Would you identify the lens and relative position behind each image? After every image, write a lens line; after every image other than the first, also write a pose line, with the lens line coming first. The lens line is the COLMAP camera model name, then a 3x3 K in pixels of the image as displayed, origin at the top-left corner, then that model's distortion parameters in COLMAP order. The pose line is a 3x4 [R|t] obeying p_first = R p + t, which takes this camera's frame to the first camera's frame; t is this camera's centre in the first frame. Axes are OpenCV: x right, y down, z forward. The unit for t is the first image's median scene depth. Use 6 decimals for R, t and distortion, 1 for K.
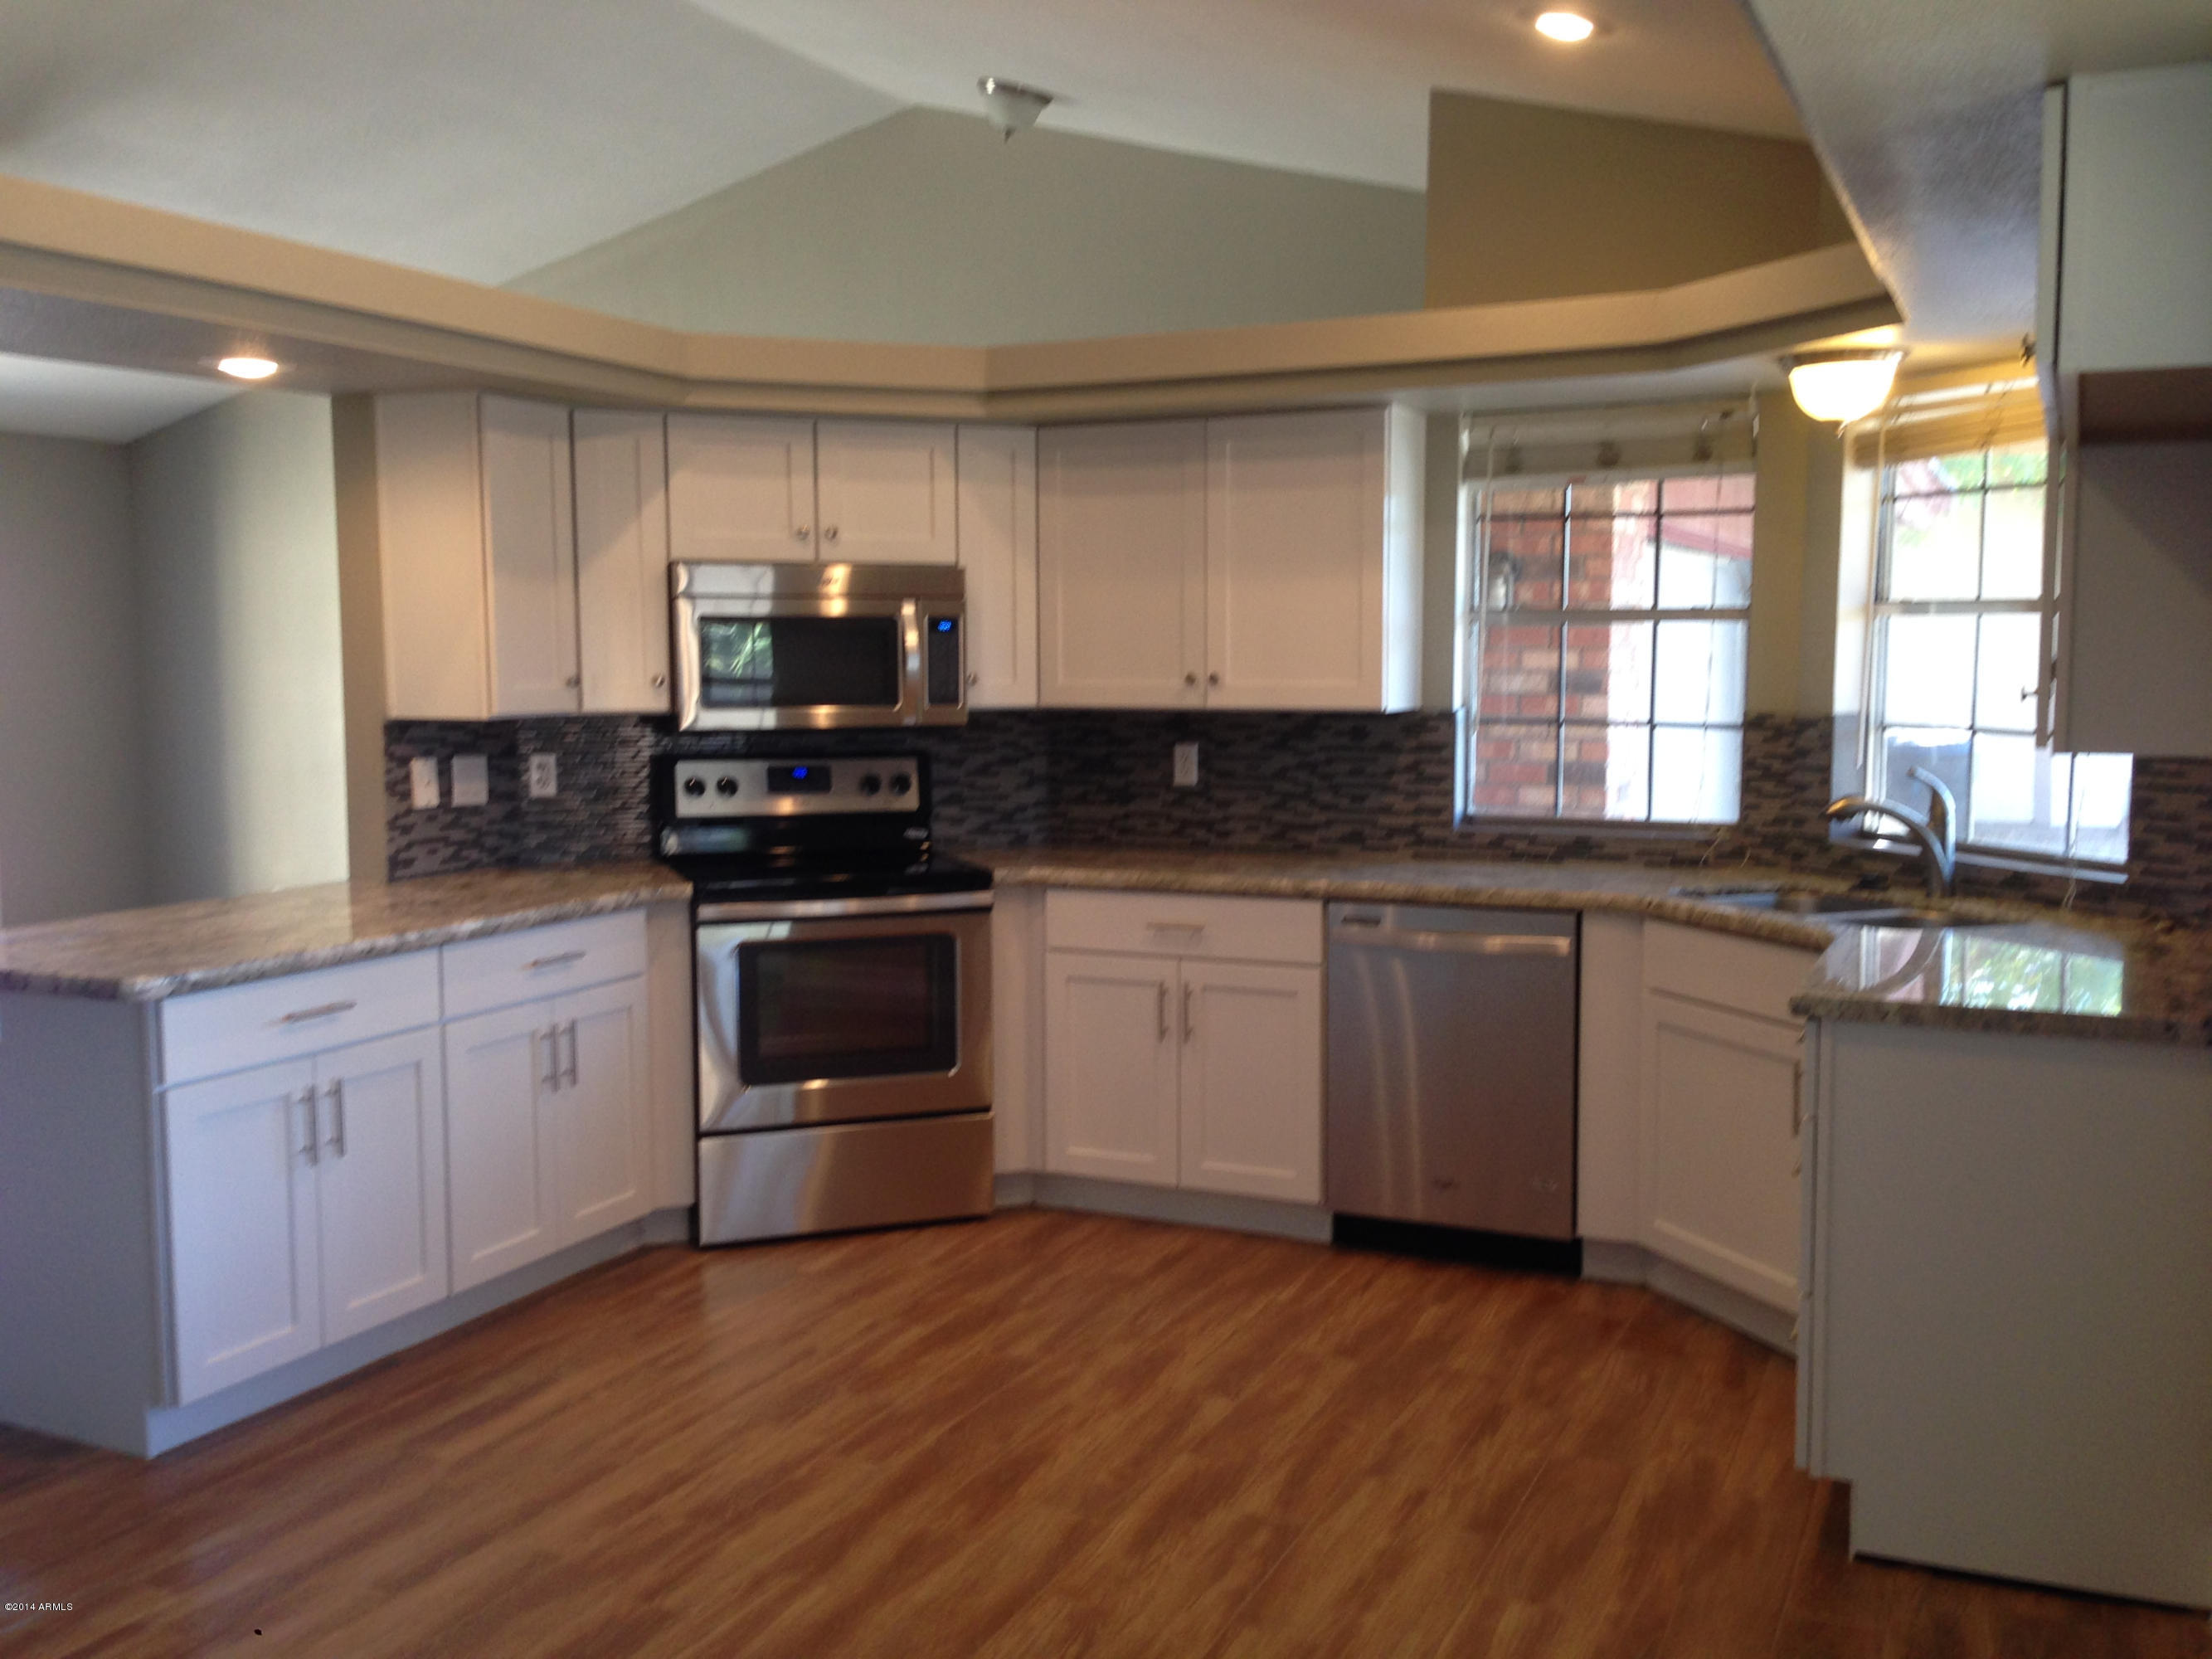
lens RADIAL K [[2051.8, 0, 1106.0], [0, 2051.8, 829.5], [0, 0, 1]] dist [0.001005, 0.003424]
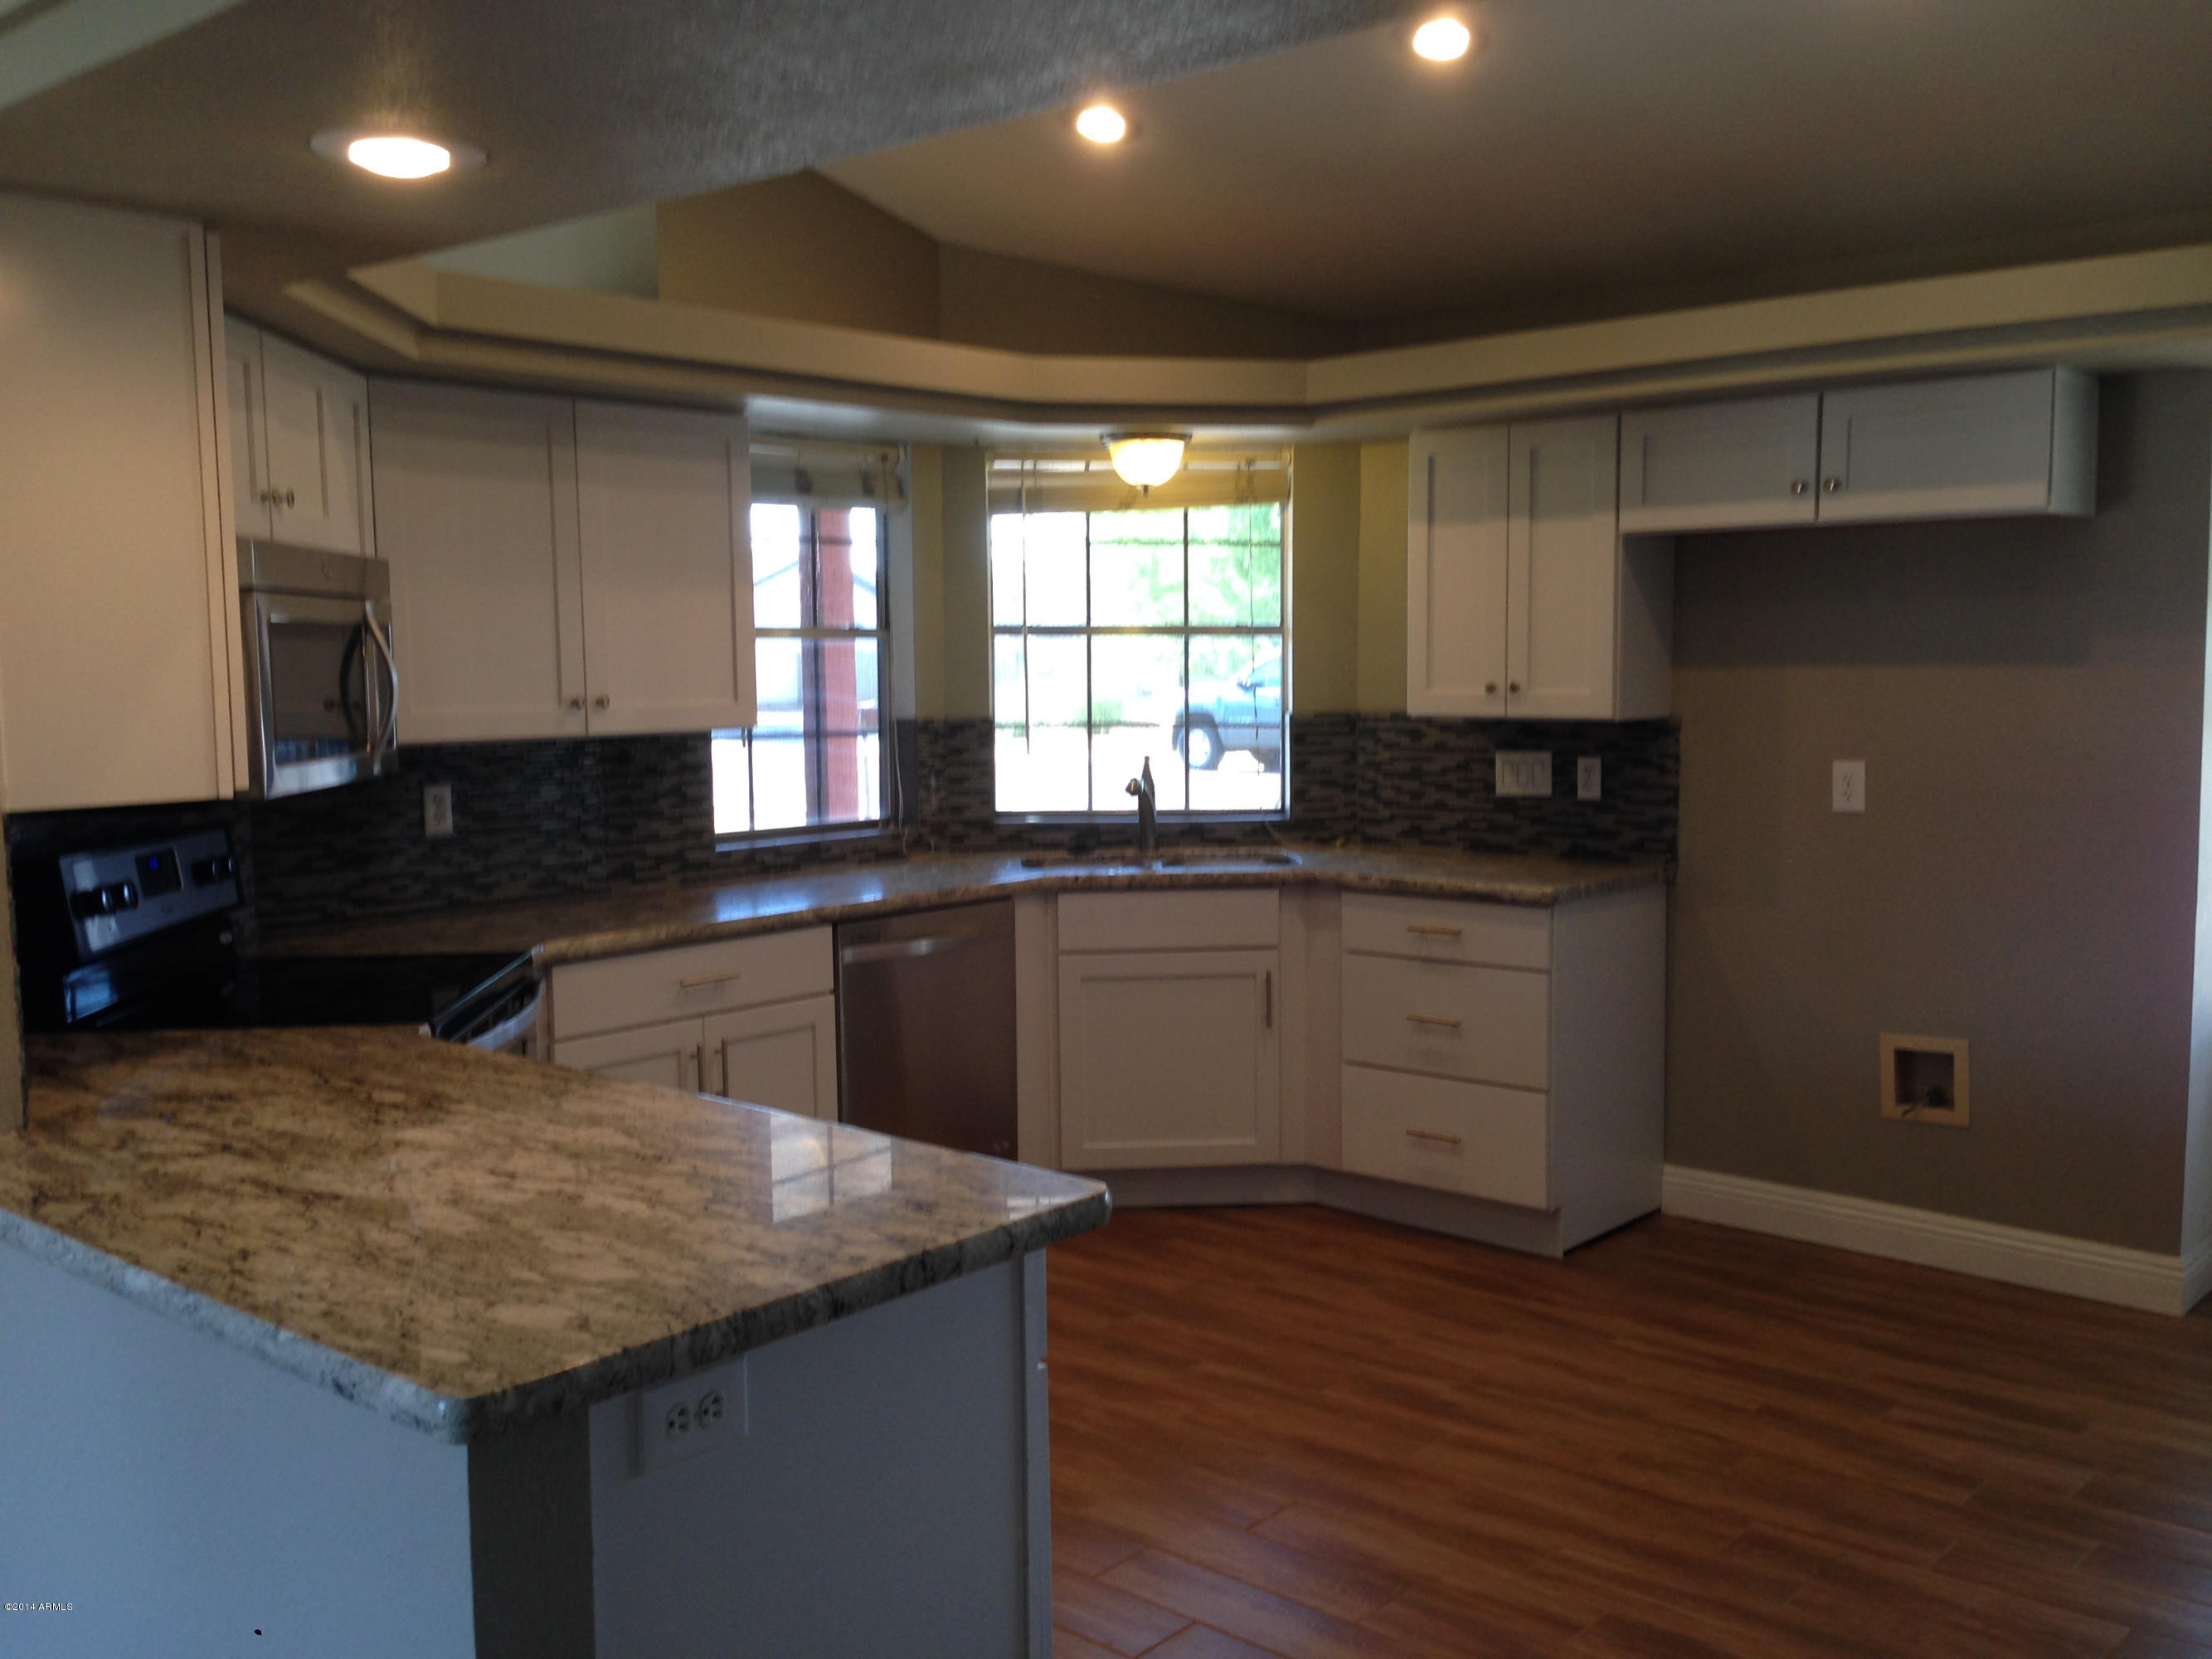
lens RADIAL K [[2051.8, 0, 1106.0], [0, 2051.8, 829.5], [0, 0, 1]] dist [0.001005, 0.003424]
pose [[0.264656, -0.080934, 0.960941, -1.510249], [0.095113, 0.993804, 0.057506, -0.101535], [-0.959641, 0.076179, 0.270714, 1.173024]]
